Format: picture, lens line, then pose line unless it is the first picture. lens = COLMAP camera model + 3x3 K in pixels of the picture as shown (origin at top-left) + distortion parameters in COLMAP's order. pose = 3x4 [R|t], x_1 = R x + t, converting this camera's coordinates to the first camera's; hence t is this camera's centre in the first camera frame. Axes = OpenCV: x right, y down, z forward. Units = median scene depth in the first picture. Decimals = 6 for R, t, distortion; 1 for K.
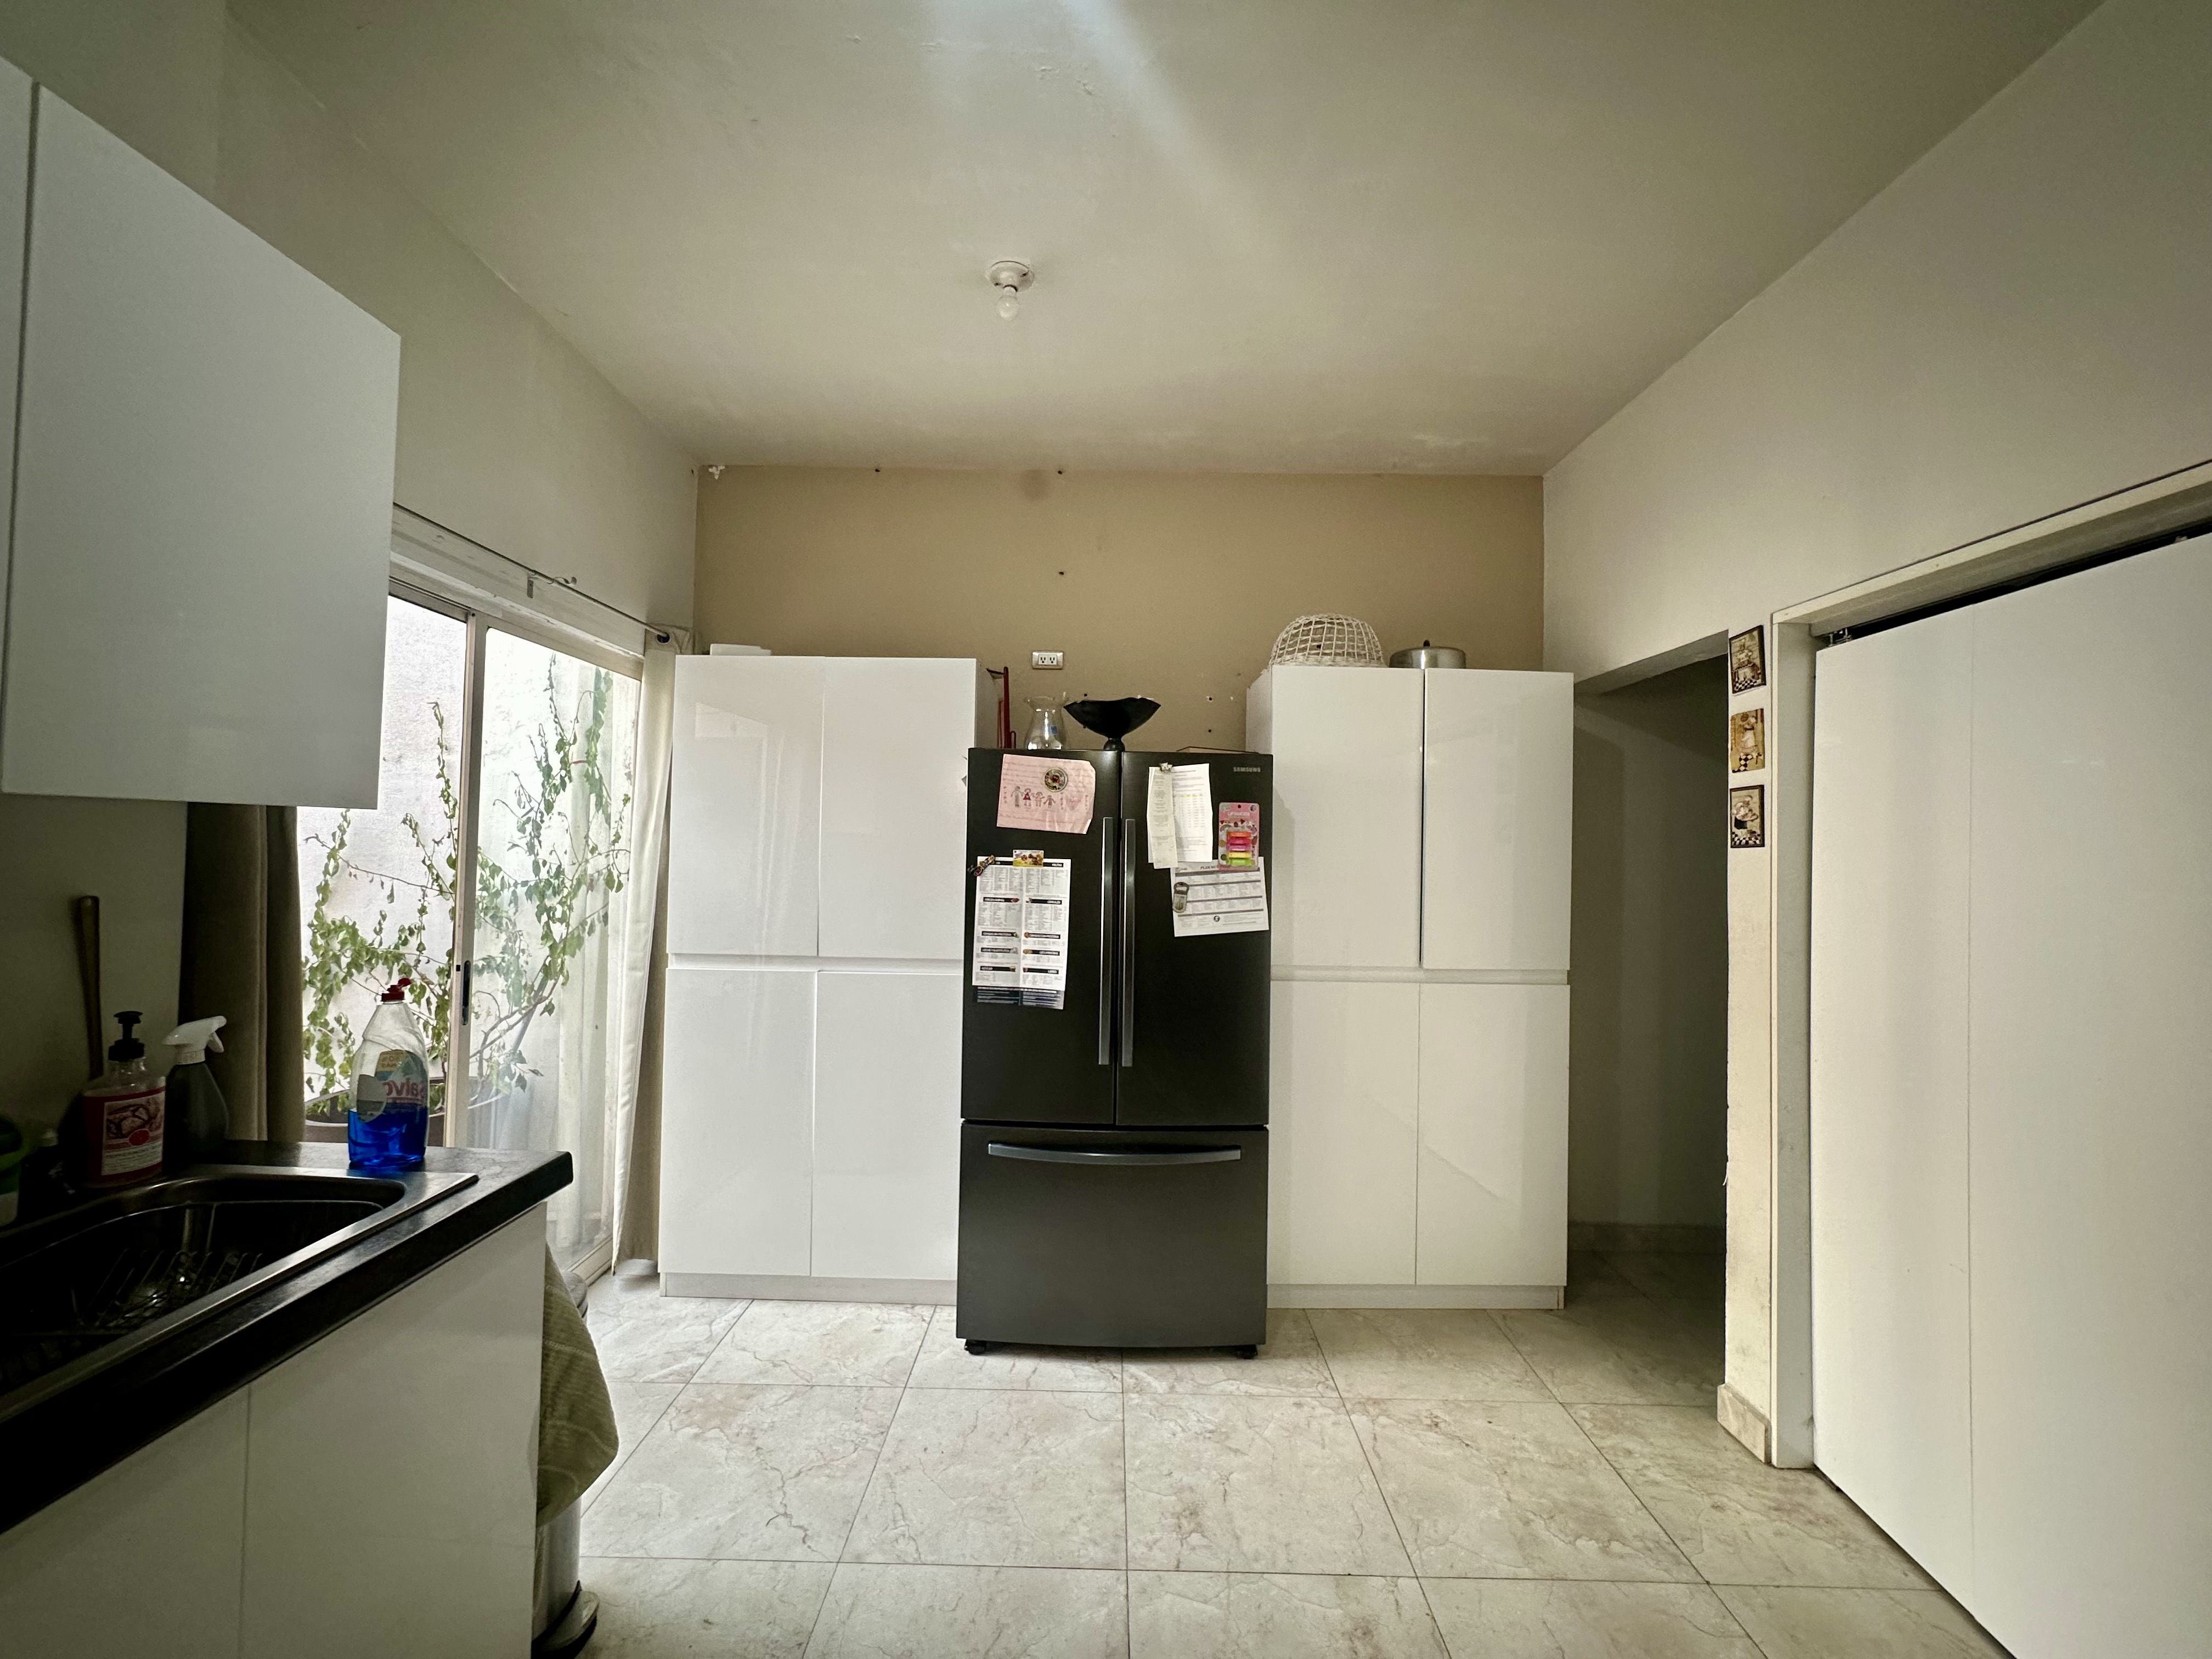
lens RADIAL K [[886.8, 0, 1118.8], [0, 886.8, 820.0], [0, 0, 1]] dist [-0.003535, 0.001802]
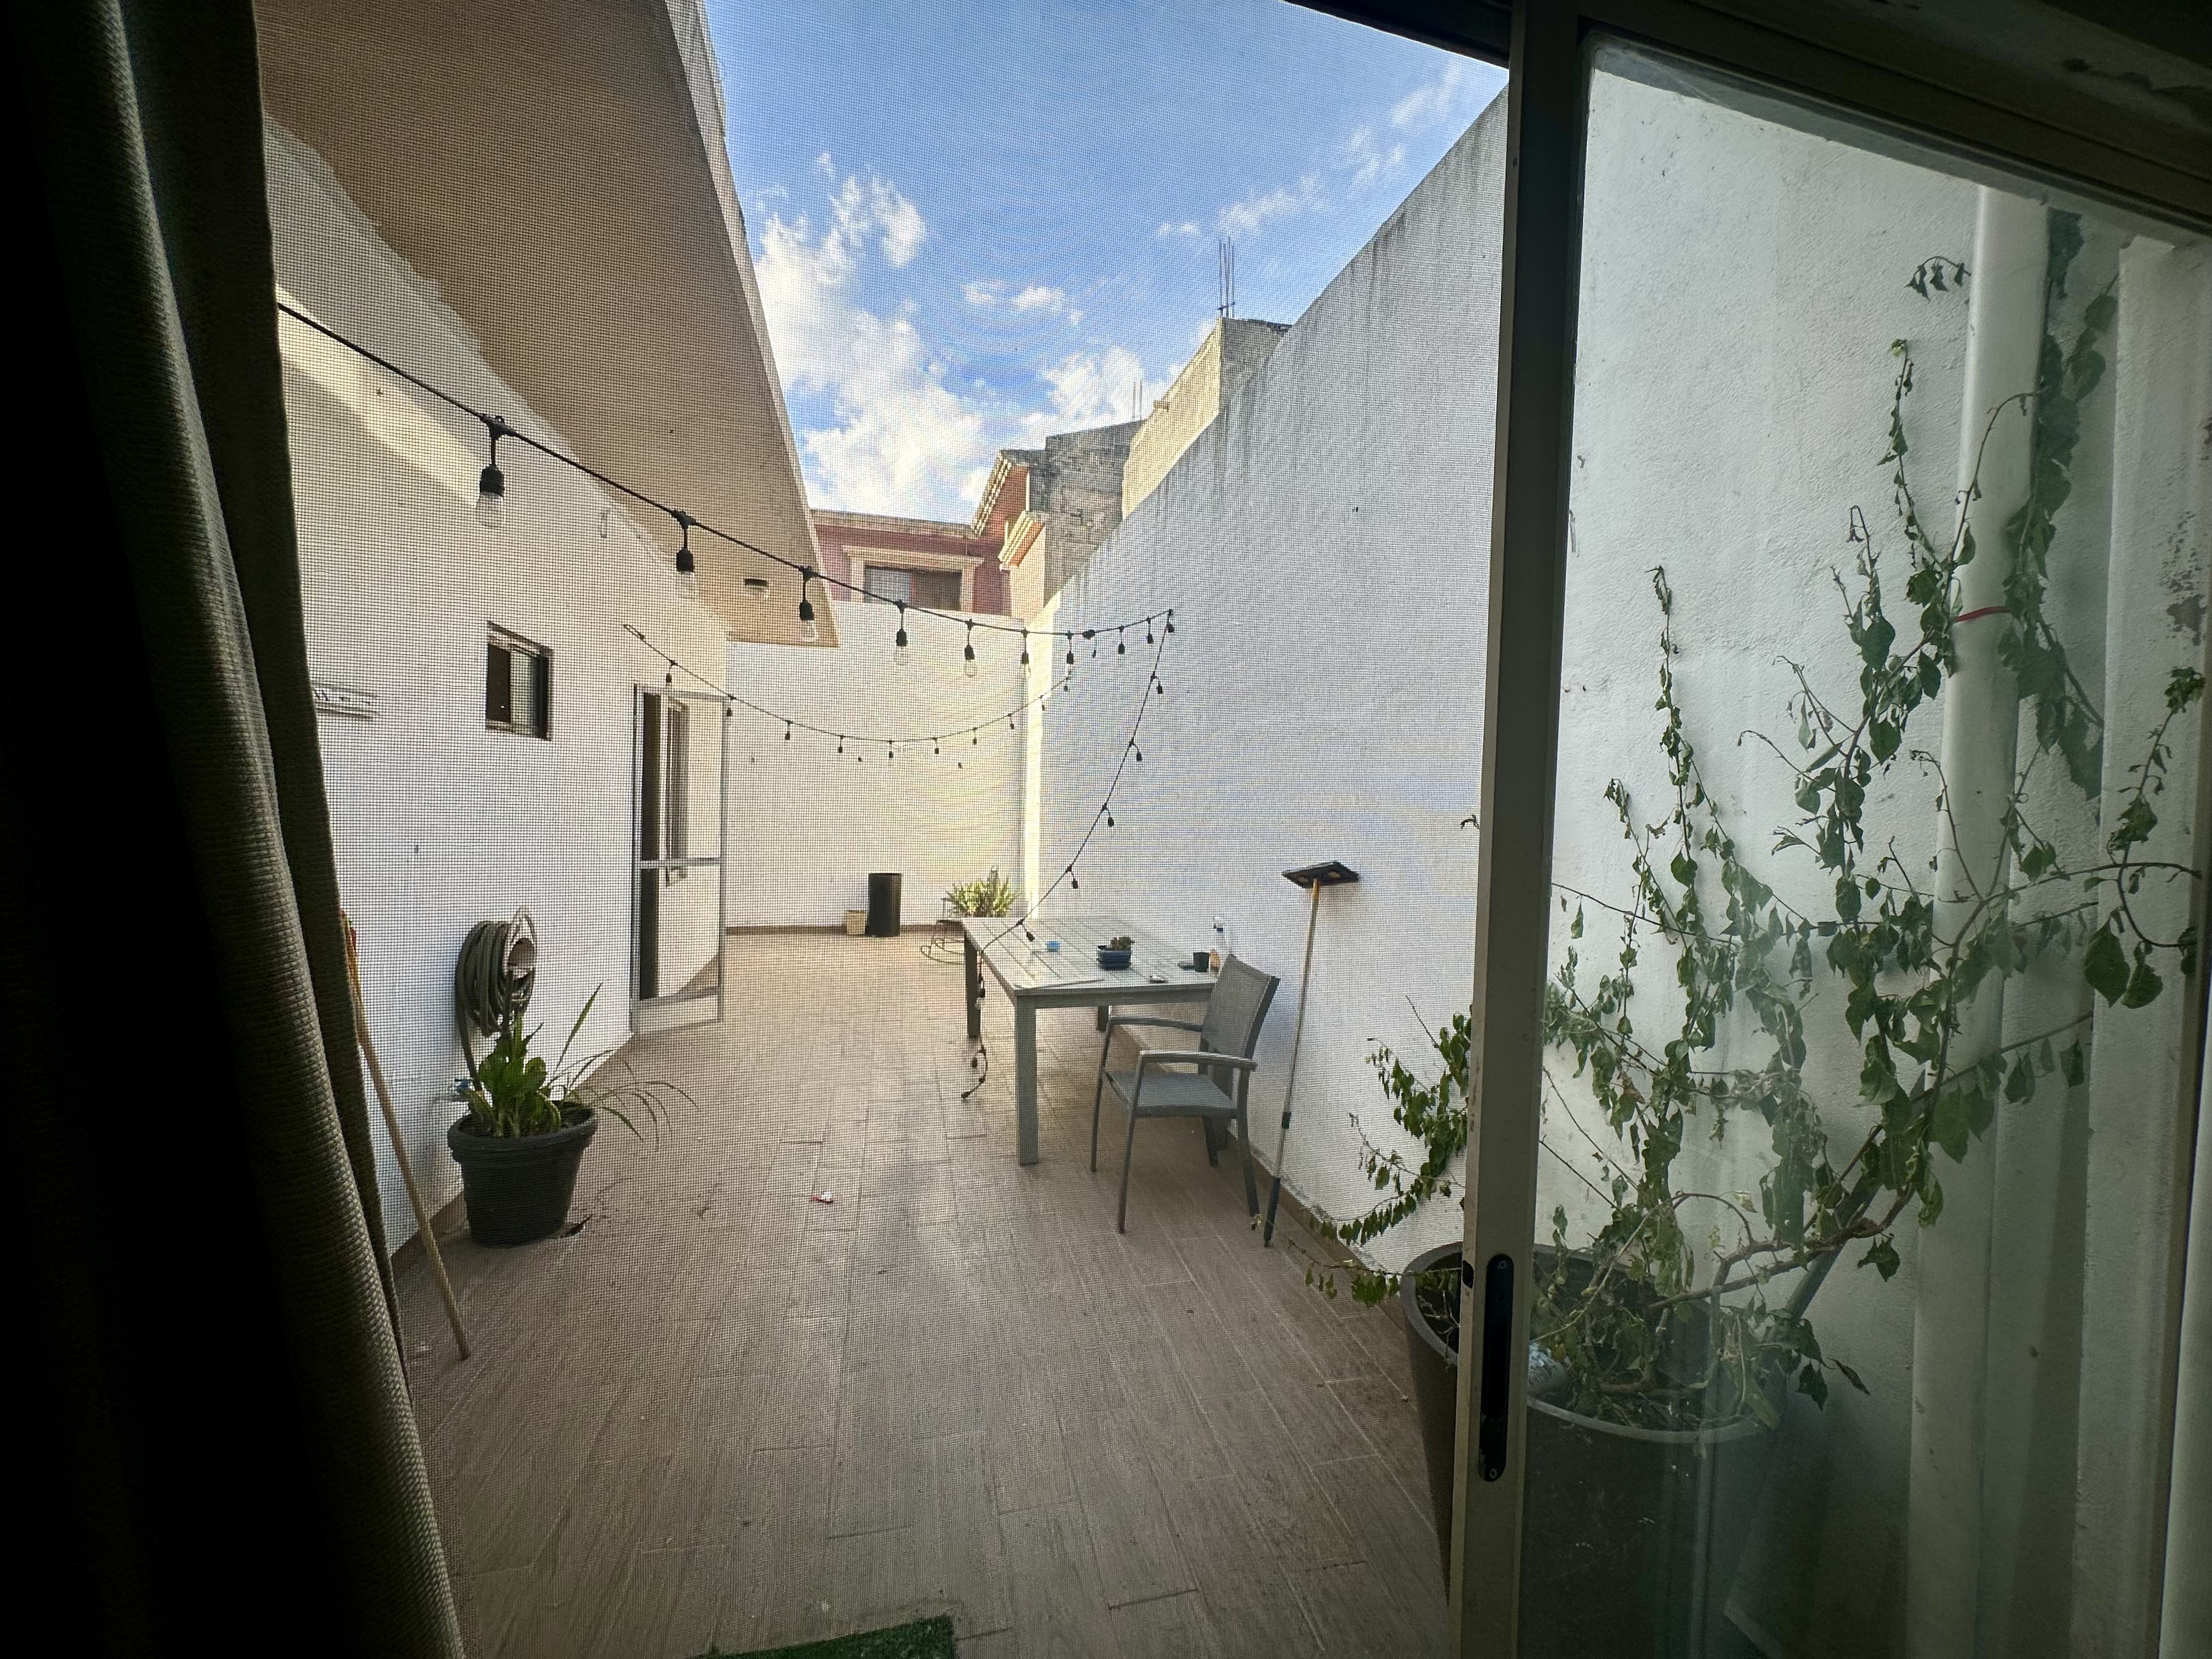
lens RADIAL K [[886.8, 0, 1111.4], [0, 886.8, 835.5], [0, 0, 1]] dist [-0.003535, 0.001802]
pose [[0.248144, 0.017206, -0.968570, -0.352725], [0.010274, 0.999739, 0.020392, 0.014493], [0.968669, -0.015012, 0.247902, 0.576506]]
